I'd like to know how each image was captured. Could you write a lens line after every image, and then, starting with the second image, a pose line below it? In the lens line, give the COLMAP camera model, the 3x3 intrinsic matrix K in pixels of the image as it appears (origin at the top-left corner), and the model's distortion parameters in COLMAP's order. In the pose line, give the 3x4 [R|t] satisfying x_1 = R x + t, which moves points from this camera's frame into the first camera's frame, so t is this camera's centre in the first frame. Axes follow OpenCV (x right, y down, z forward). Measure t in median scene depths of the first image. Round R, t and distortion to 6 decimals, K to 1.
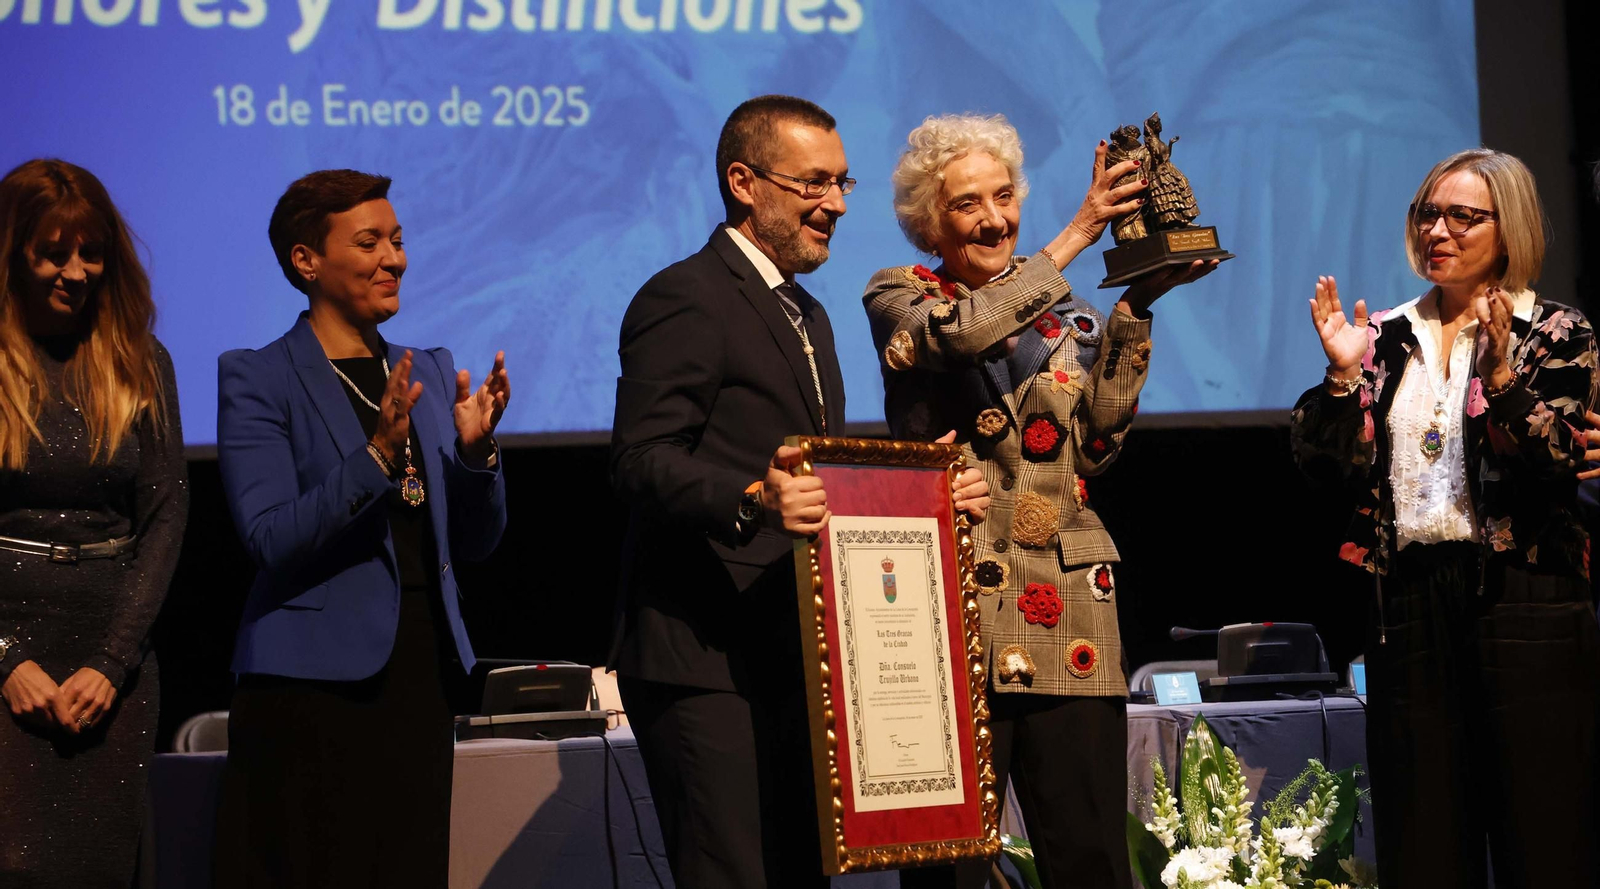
lens RADIAL K [[4371.8, 0, 787.9], [0, 4371.8, 441.0], [0, 0, 1]] dist [0.615731, 0.000000]
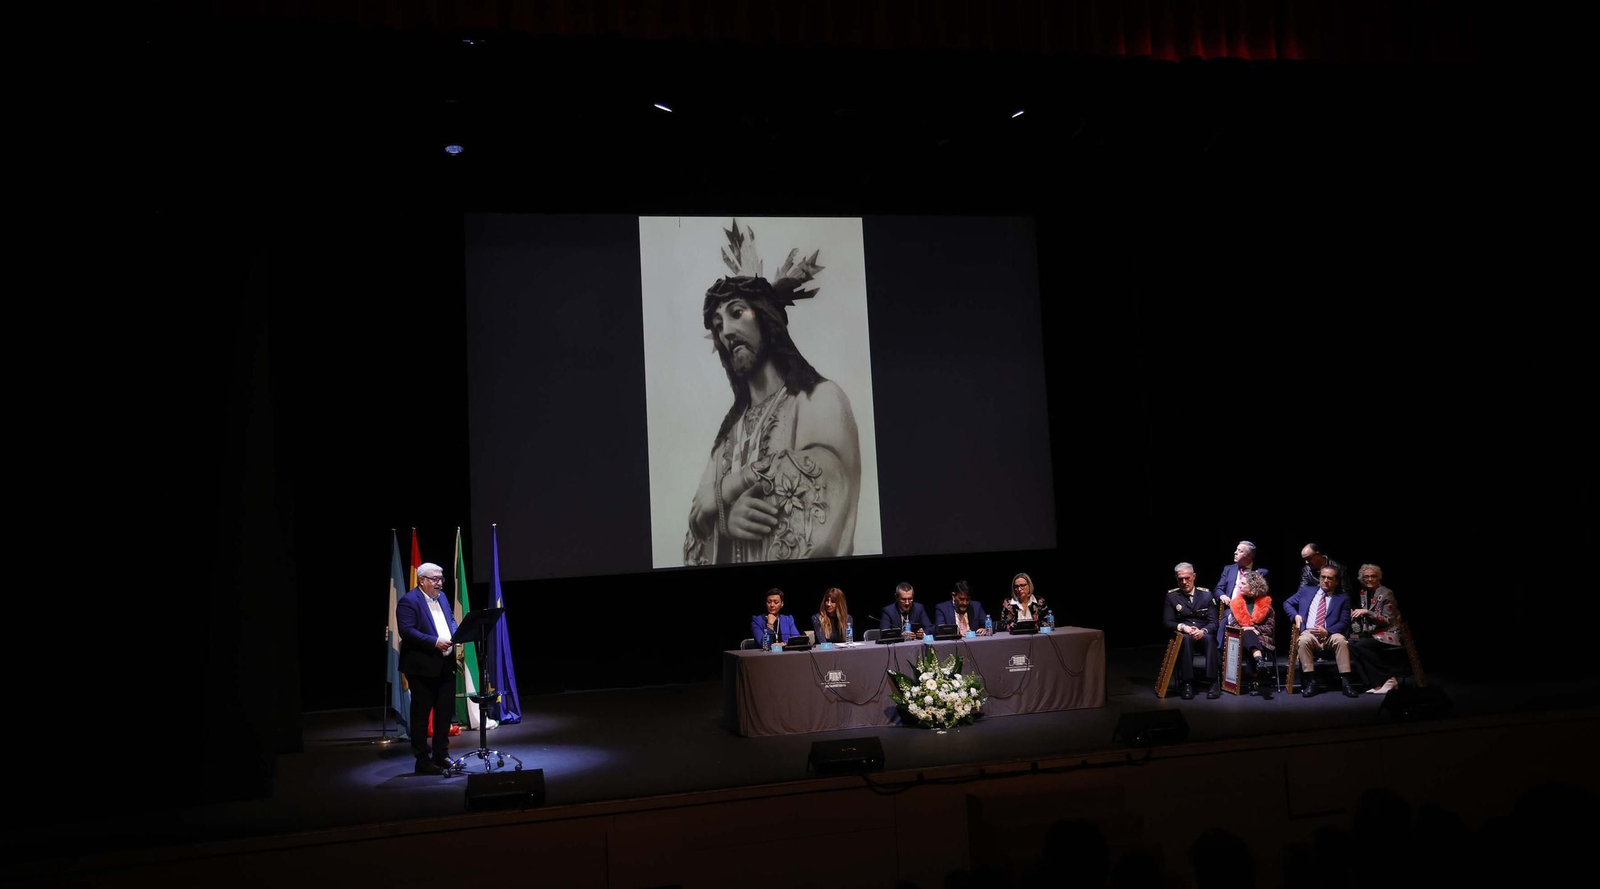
lens RADIAL K [[1562.8, 0, 812.6], [0, 1562.8, 394.9], [0, 0, 1]] dist [0.039882, 0.000000]
pose [[0.996870, -0.005298, -0.078878, 0.105872], [0.002854, 0.999513, -0.031064, -0.175201], [0.079004, 0.030742, 0.996400, -0.837976]]
